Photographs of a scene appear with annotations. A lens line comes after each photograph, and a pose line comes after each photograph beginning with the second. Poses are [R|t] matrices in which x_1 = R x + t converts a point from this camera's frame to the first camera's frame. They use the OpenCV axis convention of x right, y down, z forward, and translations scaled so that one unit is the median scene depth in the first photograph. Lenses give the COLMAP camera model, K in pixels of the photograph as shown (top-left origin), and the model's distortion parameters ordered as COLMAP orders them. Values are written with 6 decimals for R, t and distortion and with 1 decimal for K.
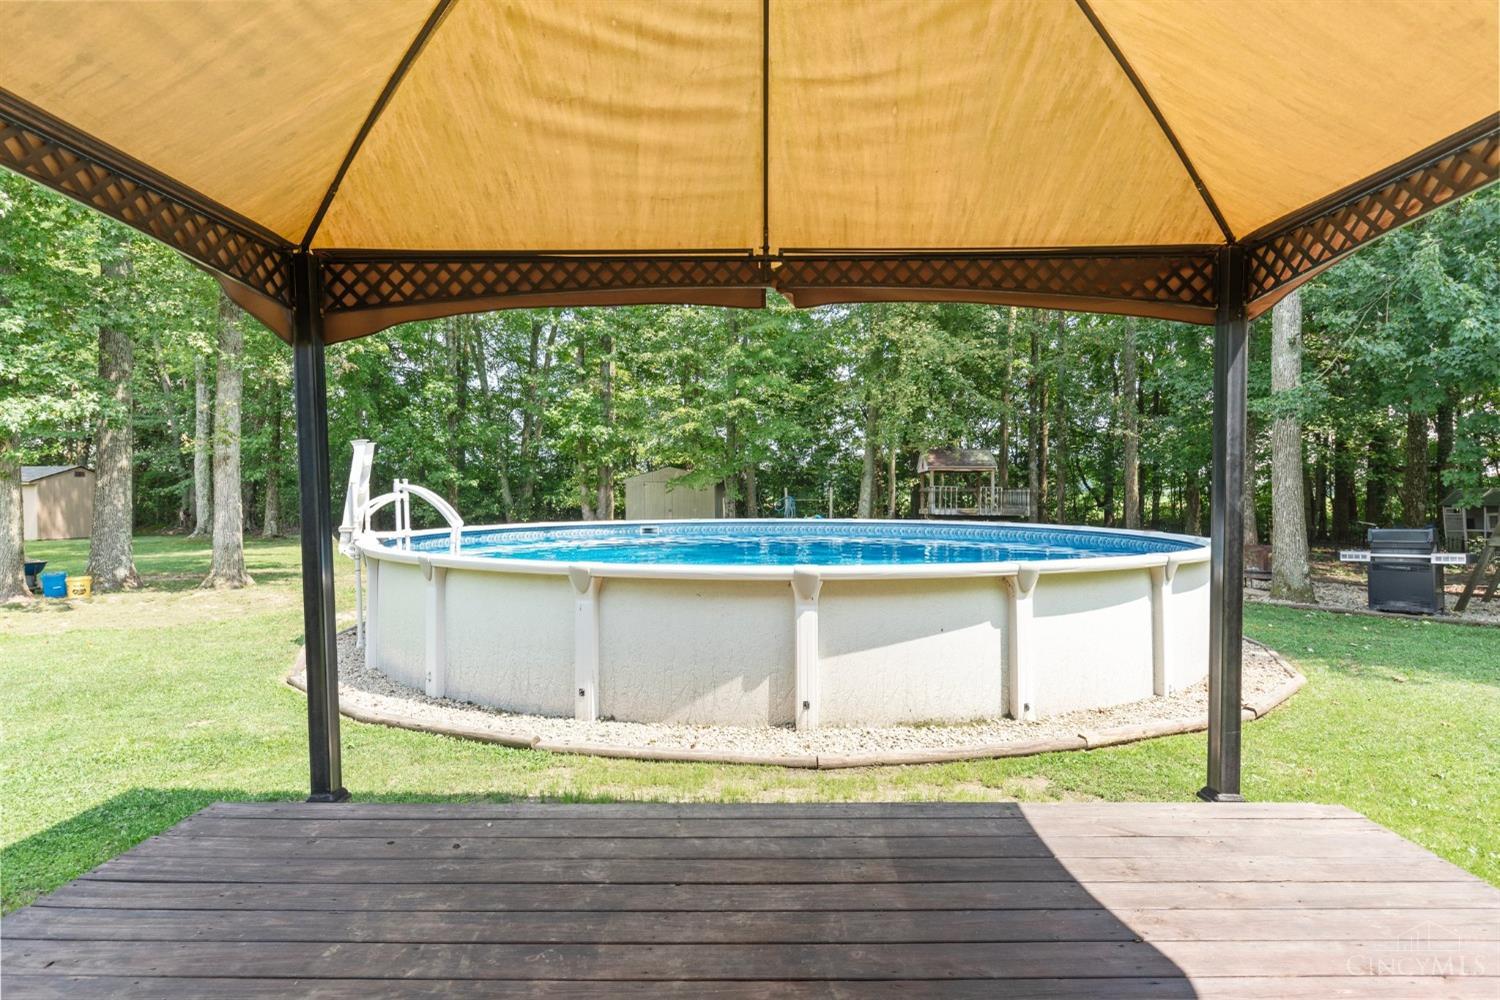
lens RADIAL K [[727.6, 0, 751.7], [0, 727.6, 504.6], [0, 0, 1]] dist [0.003485, -0.001098]
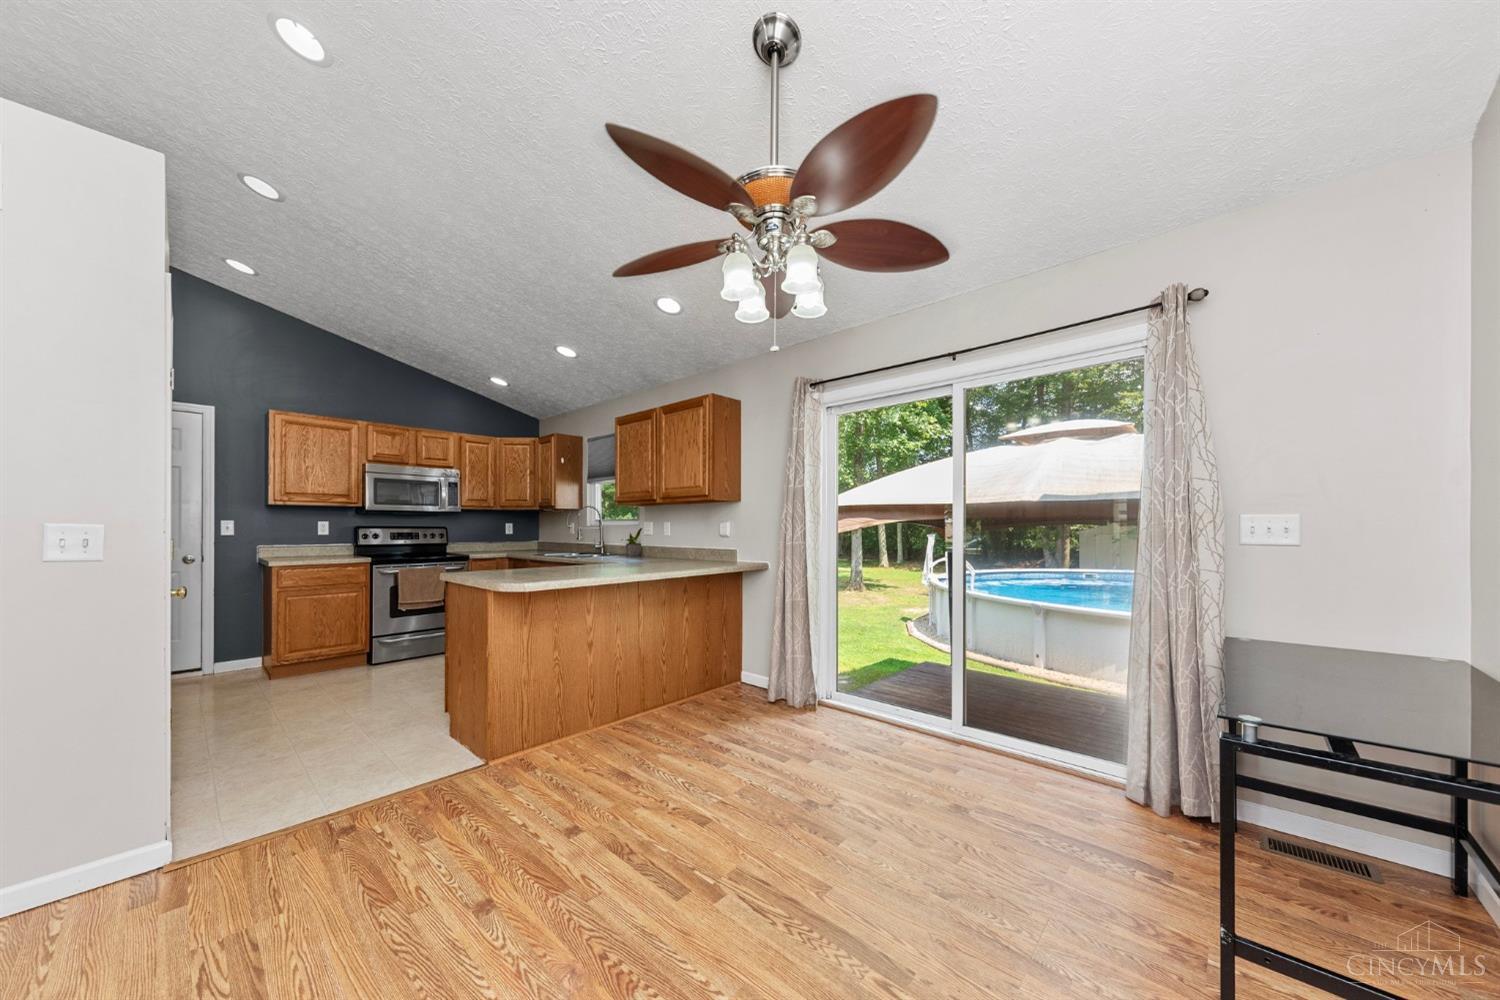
lens RADIAL K [[523.6, 0, 748.9], [0, 523.6, 524.7], [0, 0, 1]] dist [0.009441, -0.000337]
pose [[0.734704, -0.007327, -0.678349, 0.250788], [-0.003980, 0.999878, -0.015110, -0.148664], [0.678377, 0.013801, 0.734585, -0.942043]]
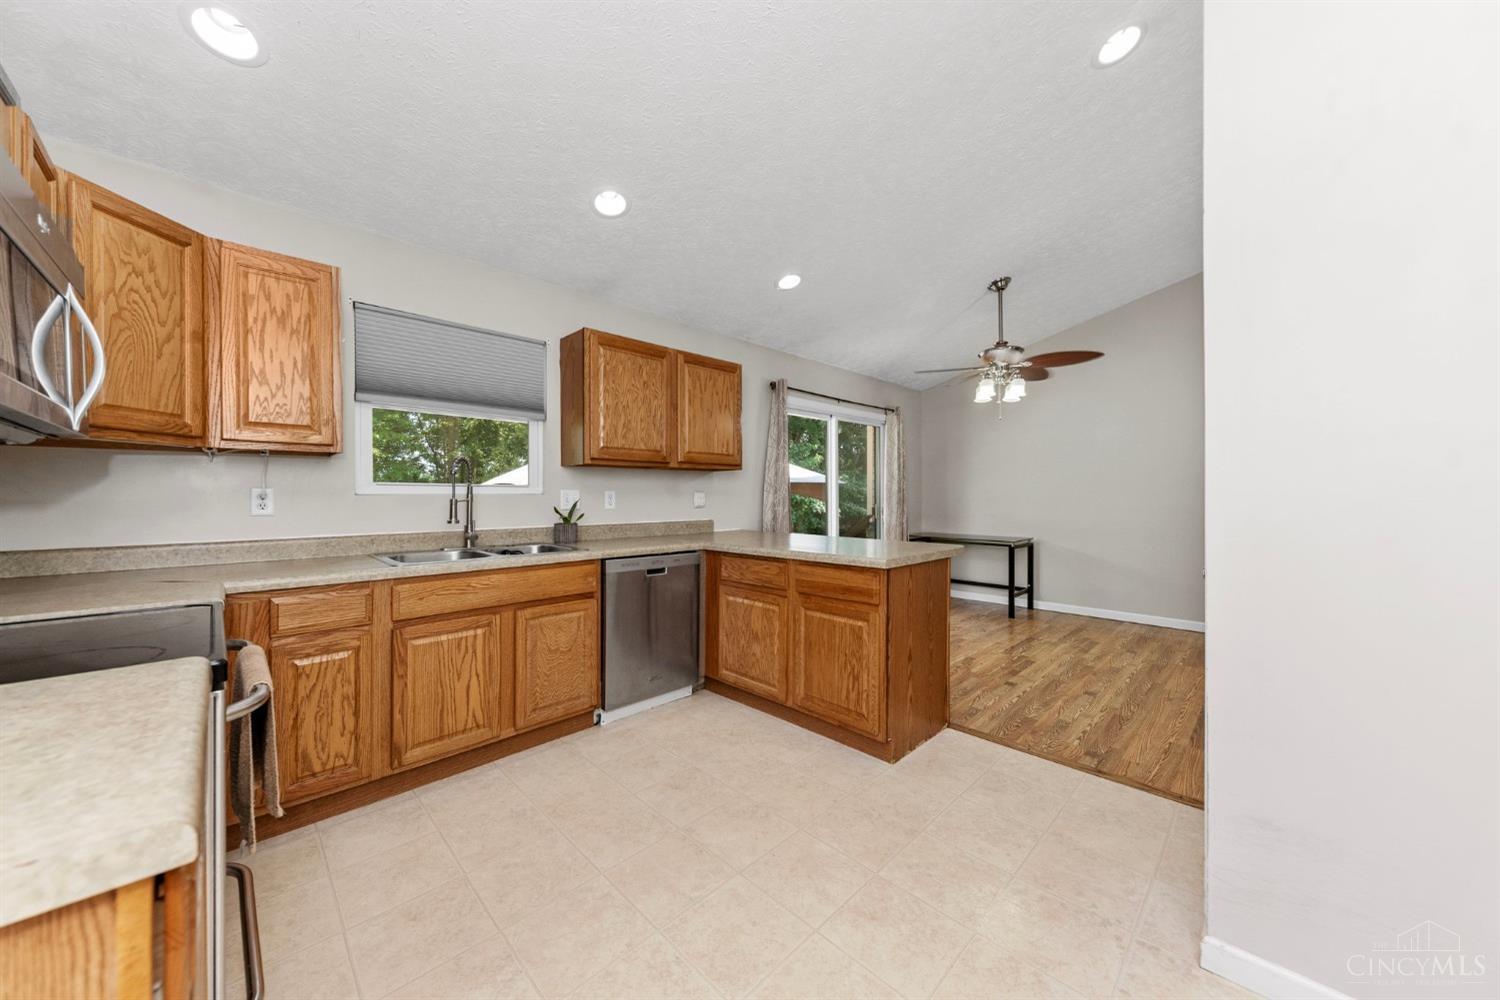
lens RADIAL K [[523.6, 0, 751.1], [0, 523.6, 496.6], [0, 0, 1]] dist [0.008438, -0.000186]
pose [[0.713110, -0.007574, 0.701012, -0.880577], [0.017460, 0.999823, -0.006959, -0.152064], [-0.700835, 0.017202, 0.713116, -0.979169]]
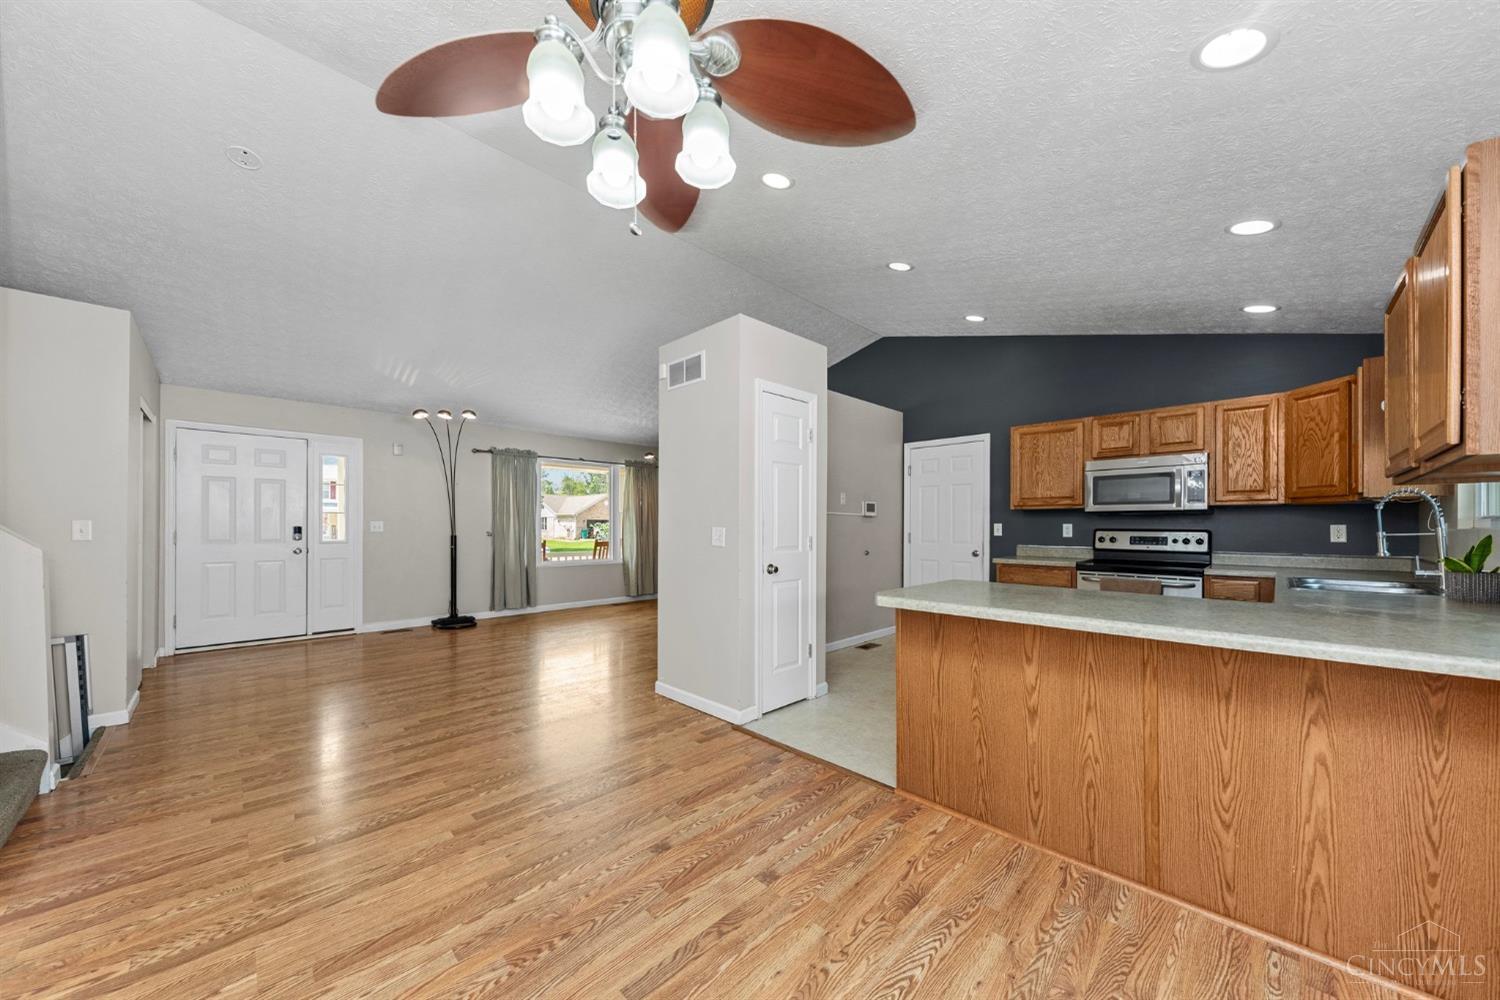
lens RADIAL K [[523.6, 0, 748.9], [0, 523.6, 524.7], [0, 0, 1]] dist [0.009441, -0.000337]
pose [[-0.713708, -0.010110, -0.700370, 0.128065], [-0.016063, 0.999869, 0.001935, -0.157183], [0.700259, 0.012631, -0.713777, -0.462096]]
